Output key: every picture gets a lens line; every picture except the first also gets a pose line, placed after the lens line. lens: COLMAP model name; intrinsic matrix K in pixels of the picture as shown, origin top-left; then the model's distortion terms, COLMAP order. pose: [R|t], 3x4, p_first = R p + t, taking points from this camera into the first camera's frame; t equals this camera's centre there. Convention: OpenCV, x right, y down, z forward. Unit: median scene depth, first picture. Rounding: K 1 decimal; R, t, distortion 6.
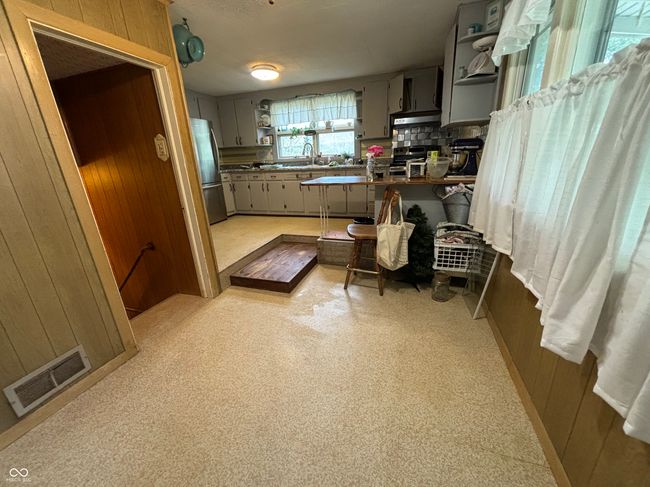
lens RADIAL K [[256.8, 0, 328.5], [0, 256.8, 239.8], [0, 0, 1]] dist [-0.001718, -0.000967]
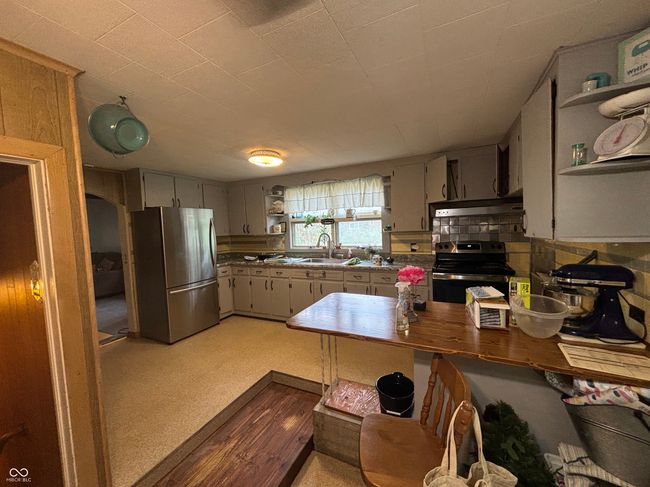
lens RADIAL K [[256.8, 0, 328.5], [0, 256.8, 239.8], [0, 0, 1]] dist [-0.001718, -0.000967]
pose [[0.991338, 0.015478, -0.130416, 0.040349], [-0.048147, 0.966726, -0.251244, -0.153650], [0.122188, 0.255347, 0.959097, 0.225534]]
